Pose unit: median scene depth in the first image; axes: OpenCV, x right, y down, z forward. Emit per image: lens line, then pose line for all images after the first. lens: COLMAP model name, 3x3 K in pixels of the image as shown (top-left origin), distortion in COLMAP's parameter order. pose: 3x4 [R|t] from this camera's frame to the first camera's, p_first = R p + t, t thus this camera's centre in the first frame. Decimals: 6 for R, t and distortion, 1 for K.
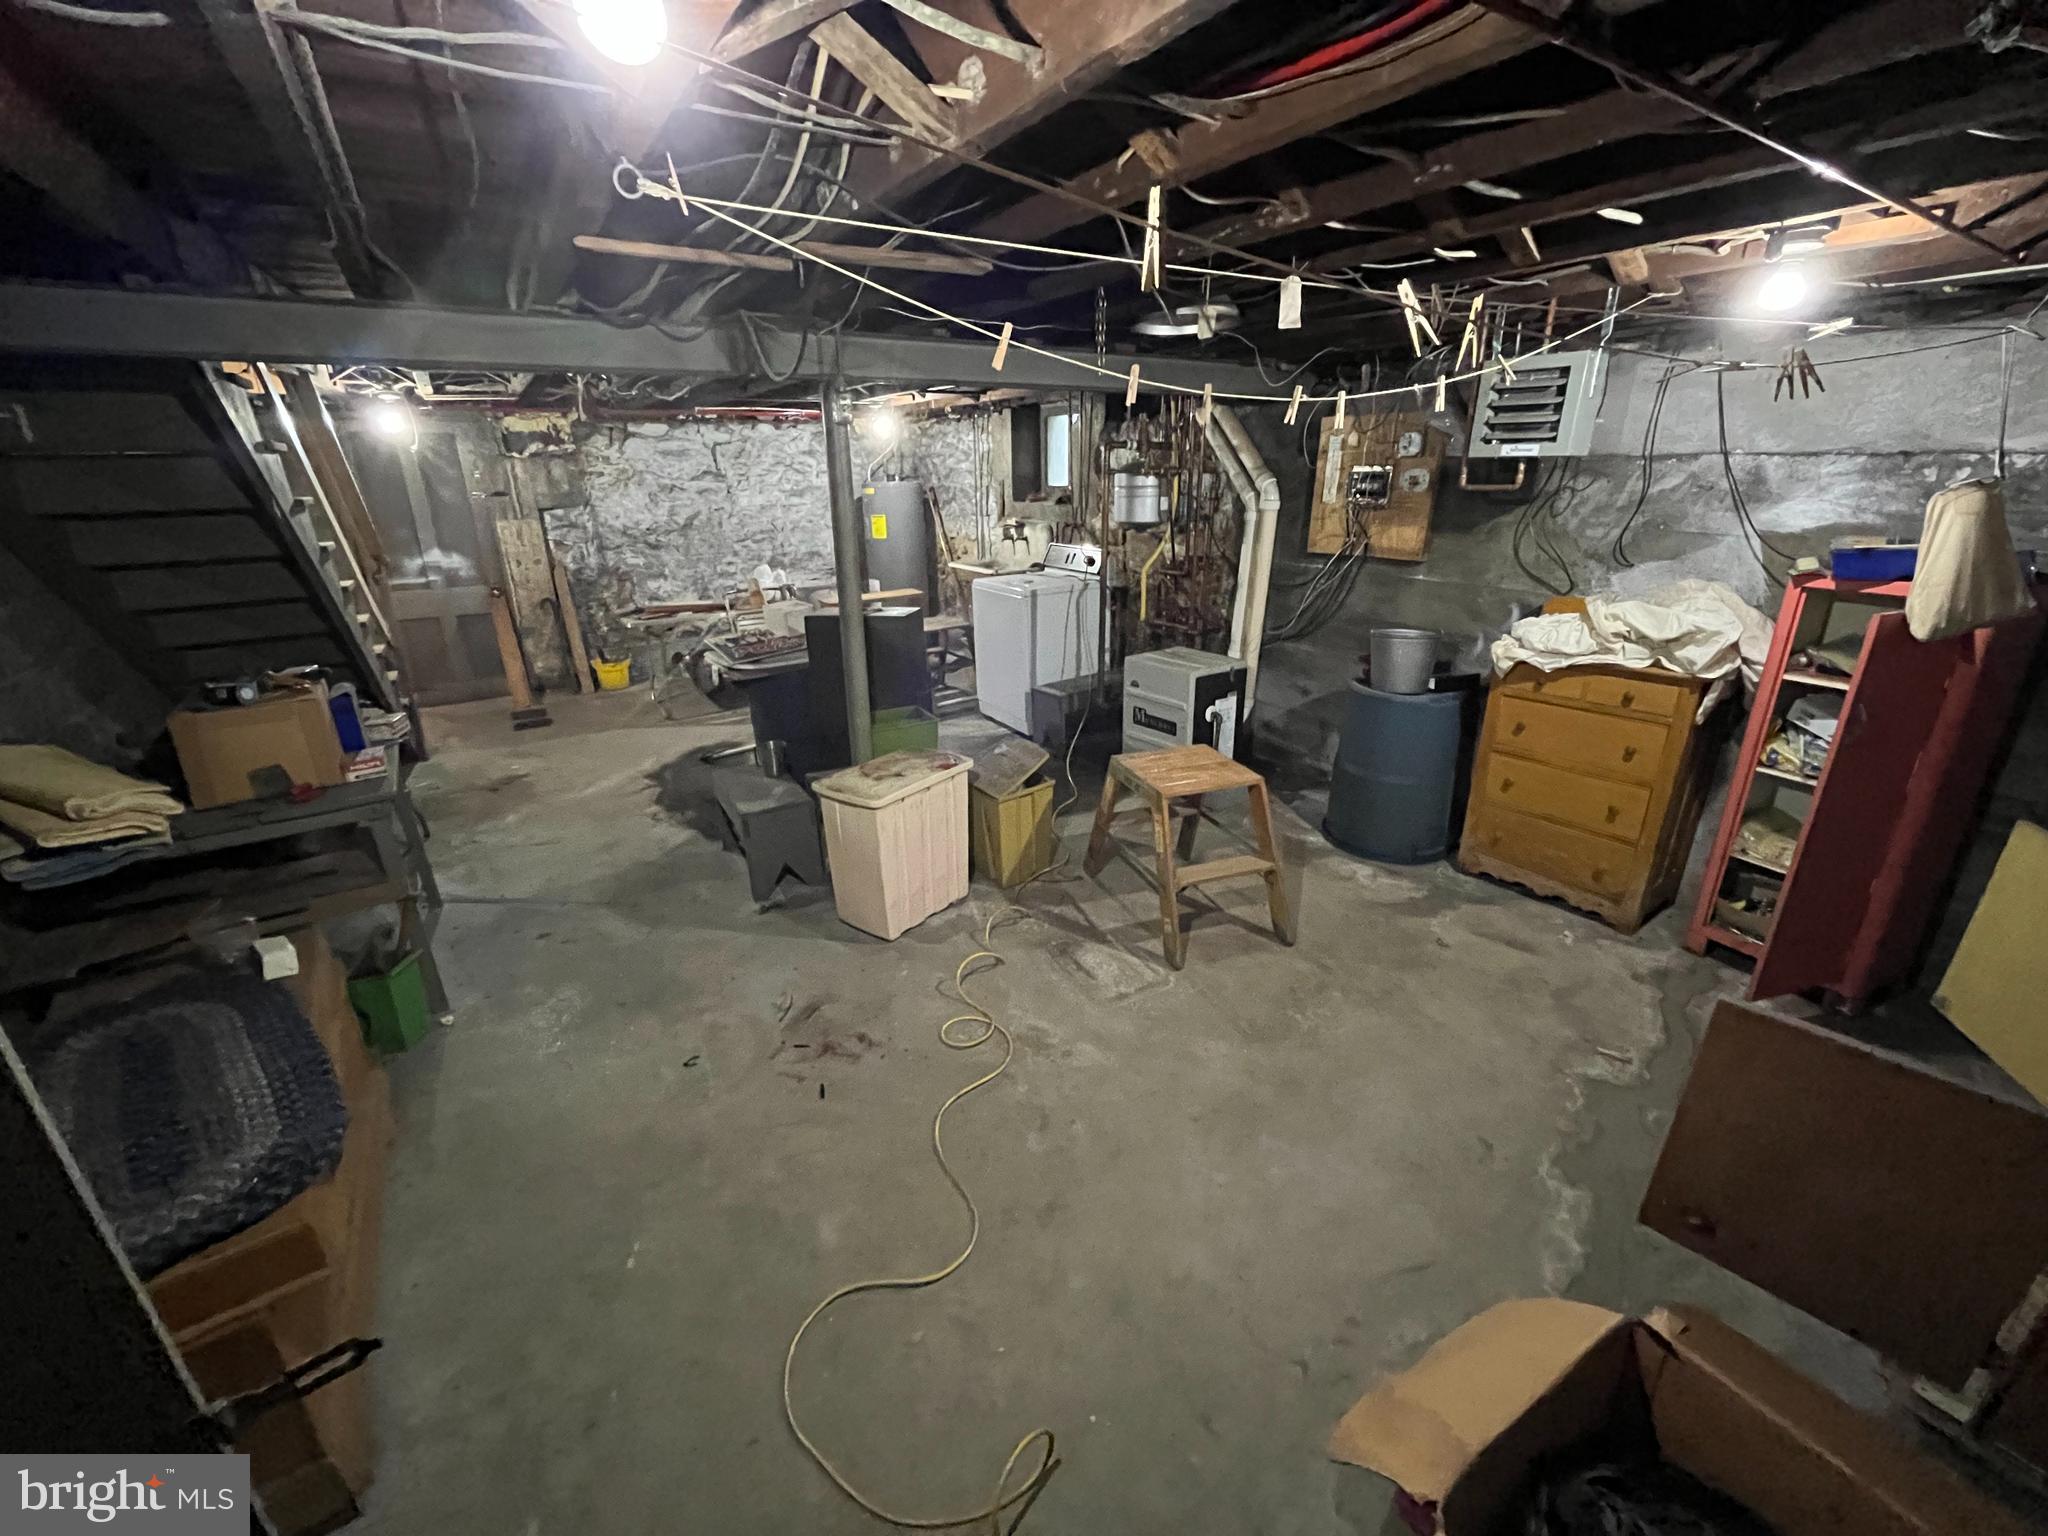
lens RADIAL K [[829.7, 0, 1017.8], [0, 829.7, 780.1], [0, 0, 1]] dist [-0.002291, -0.000088]
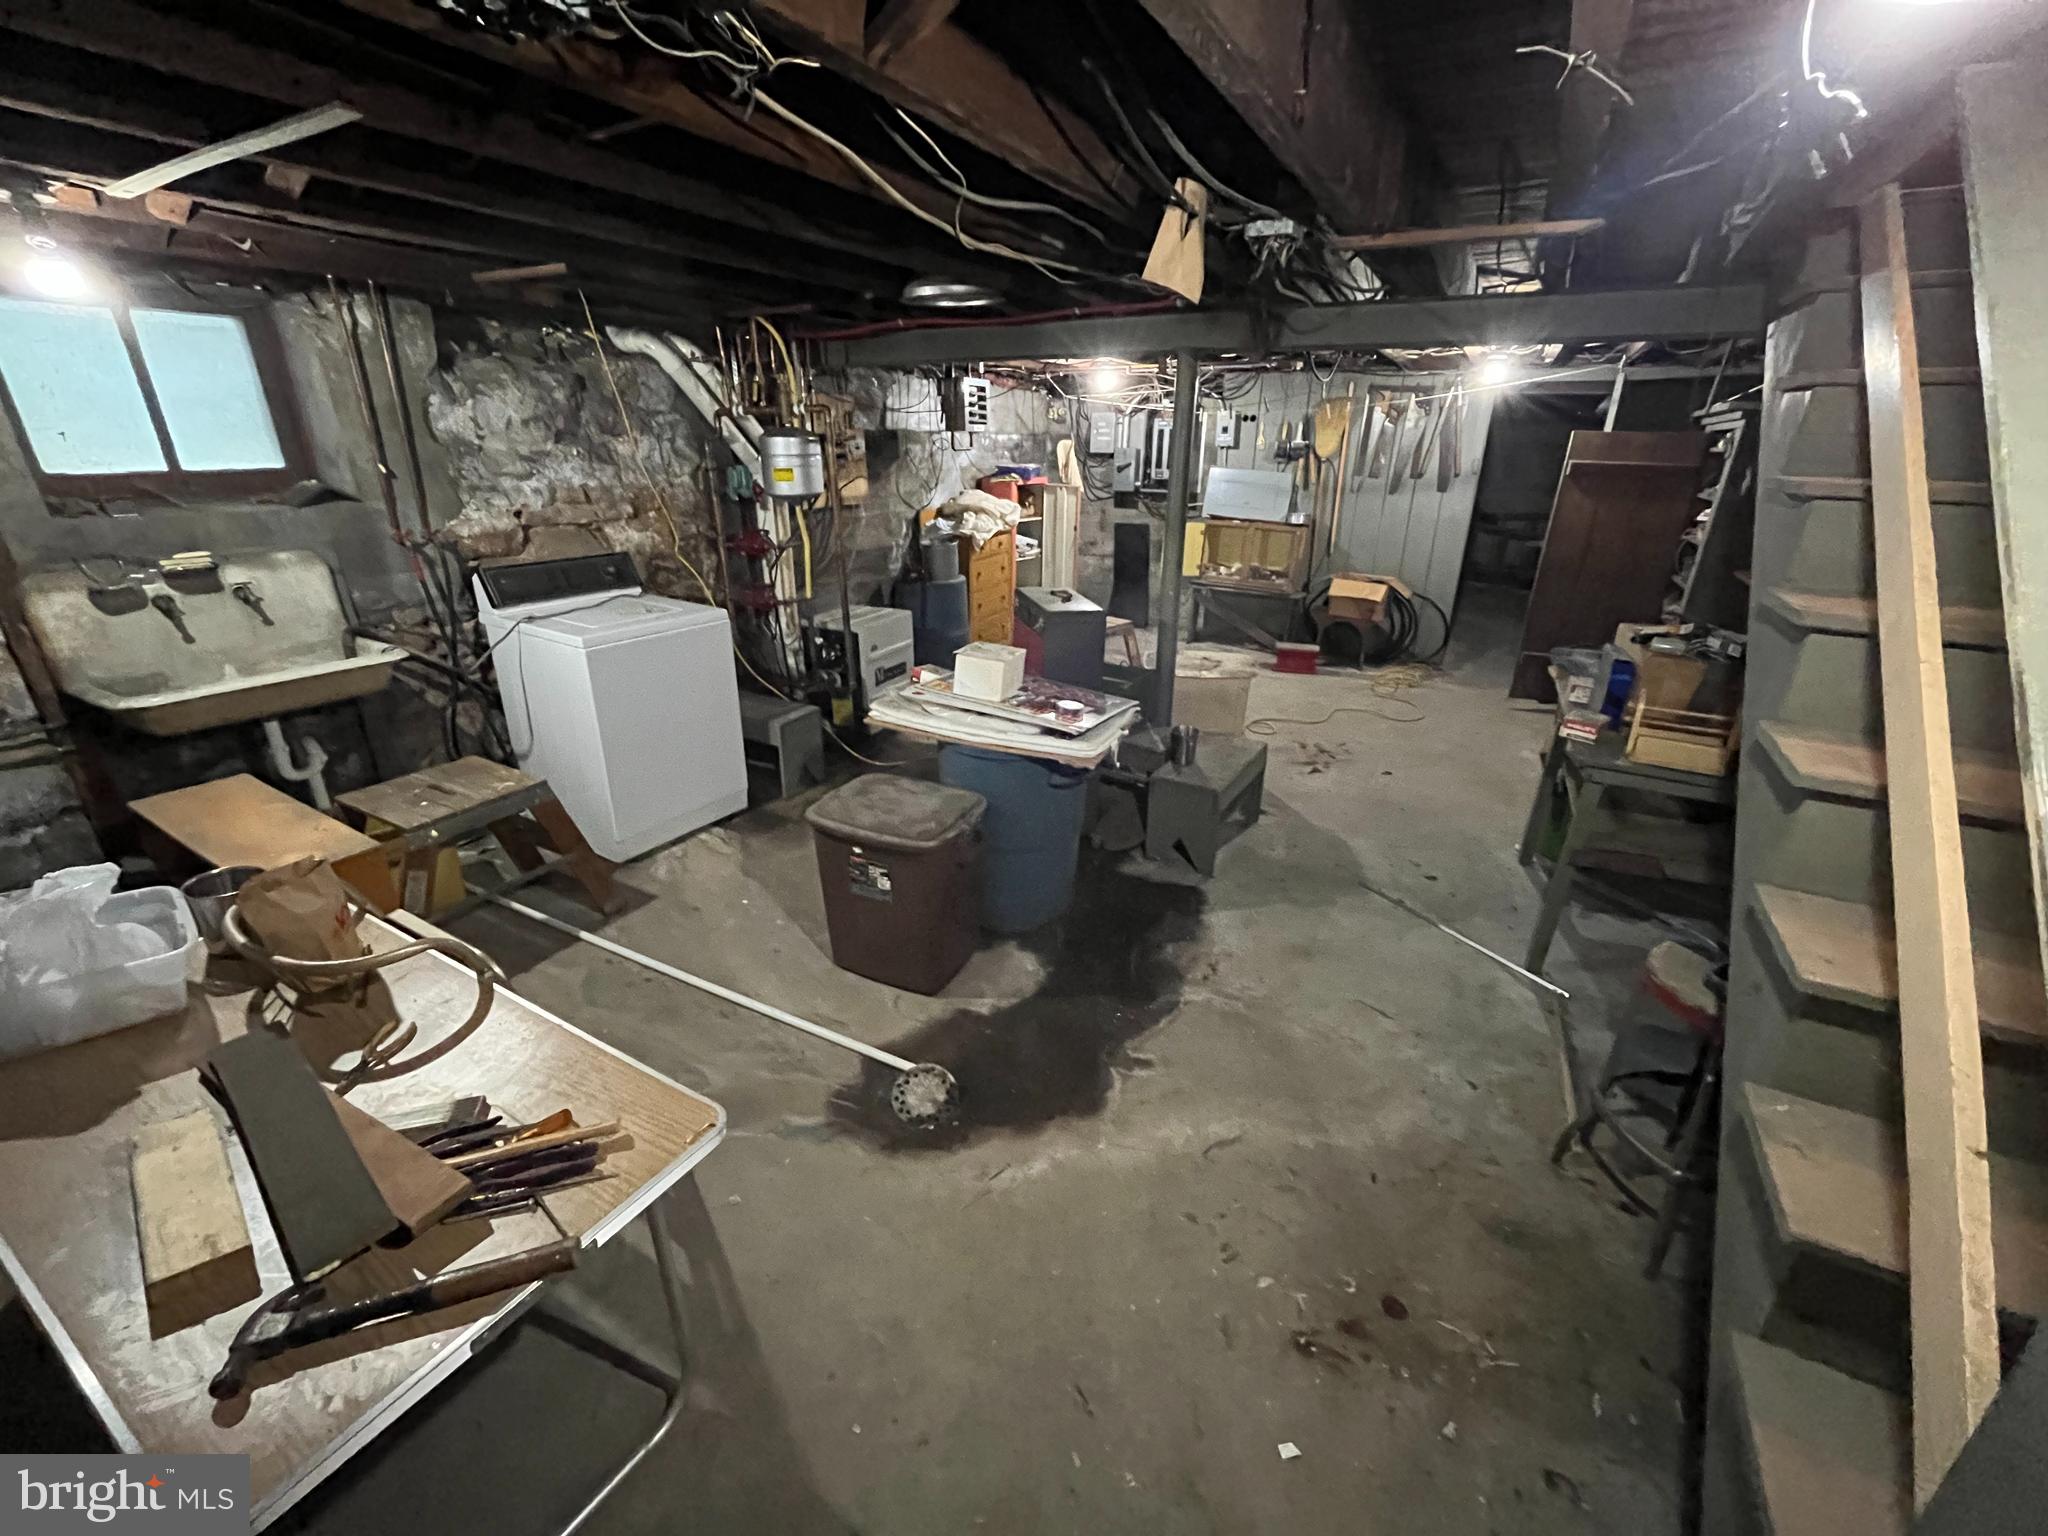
lens RADIAL K [[829.7, 0, 1018.3], [0, 829.7, 756.0], [0, 0, 1]] dist [-0.002291, -0.000088]
pose [[-0.463628, -0.311873, 0.829328, -0.930026], [0.310108, 0.819686, 0.481610, -0.494542], [-0.829989, 0.480469, -0.283315, 1.337262]]
